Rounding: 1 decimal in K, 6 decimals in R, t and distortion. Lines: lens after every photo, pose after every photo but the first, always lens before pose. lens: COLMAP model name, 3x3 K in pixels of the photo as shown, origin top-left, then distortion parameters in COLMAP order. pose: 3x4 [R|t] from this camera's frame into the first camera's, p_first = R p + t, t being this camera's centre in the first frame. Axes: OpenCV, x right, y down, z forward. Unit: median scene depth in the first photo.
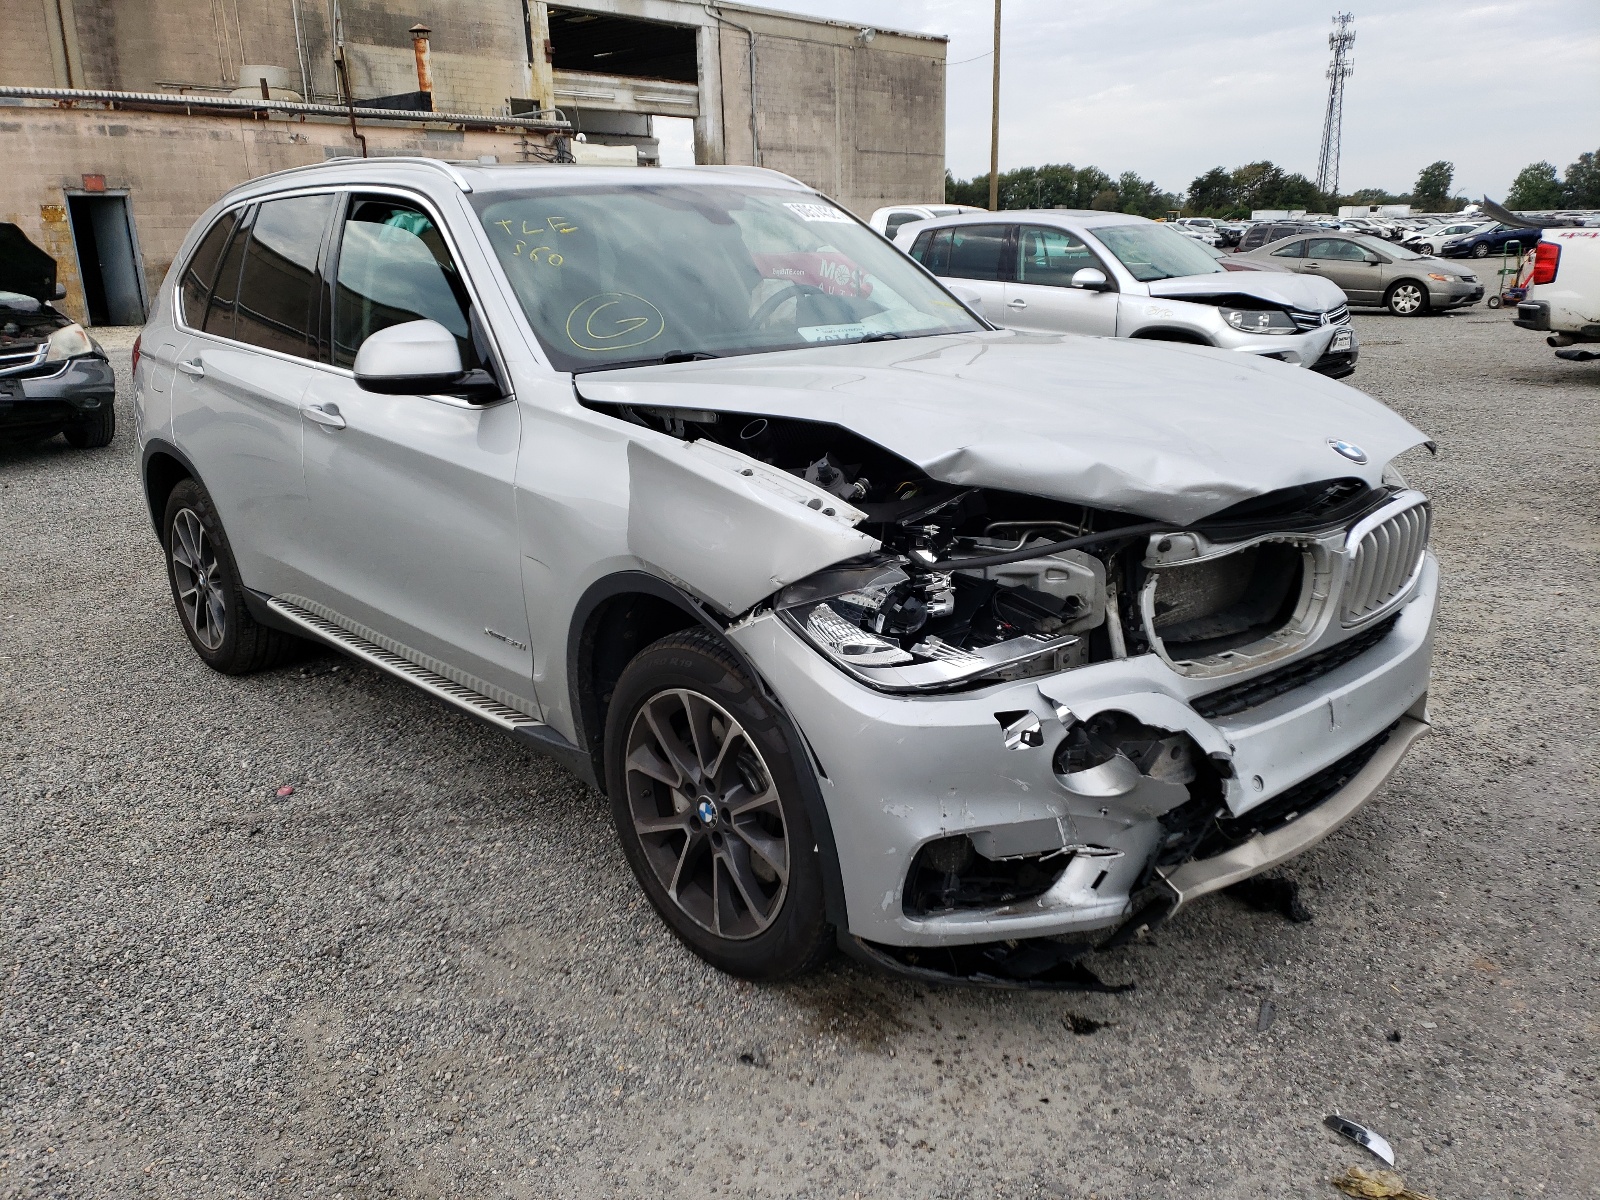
lens RADIAL K [[1273.2, 0, 801.5], [0, 1273.2, 523.5], [0, 0, 1]] dist [0.184124, -0.205953]
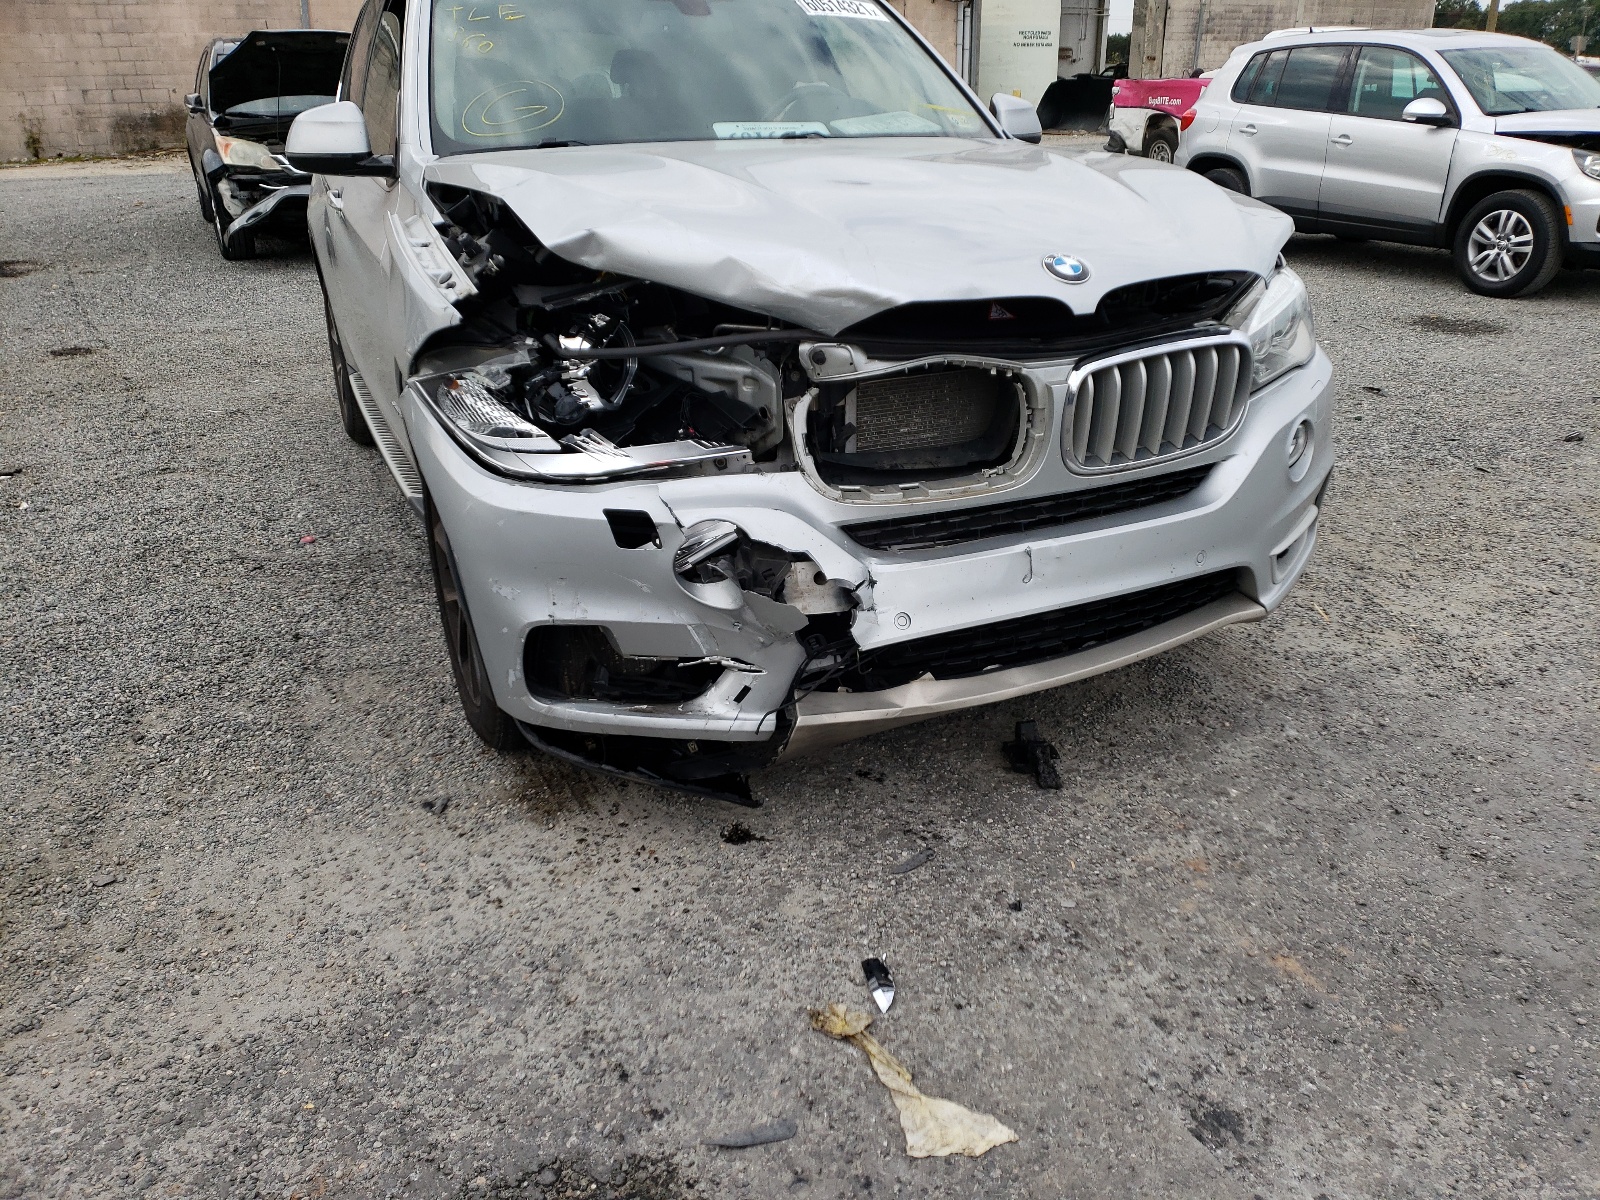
lens RADIAL K [[1273.2, 0, 801.5], [0, 1273.2, 523.5], [0, 0, 1]] dist [0.184124, -0.205953]
pose [[0.944599, 0.124887, -0.303538, 0.554428], [-0.089783, 0.987827, 0.127029, 0.019724], [0.315707, -0.092739, 0.944314, 0.115249]]
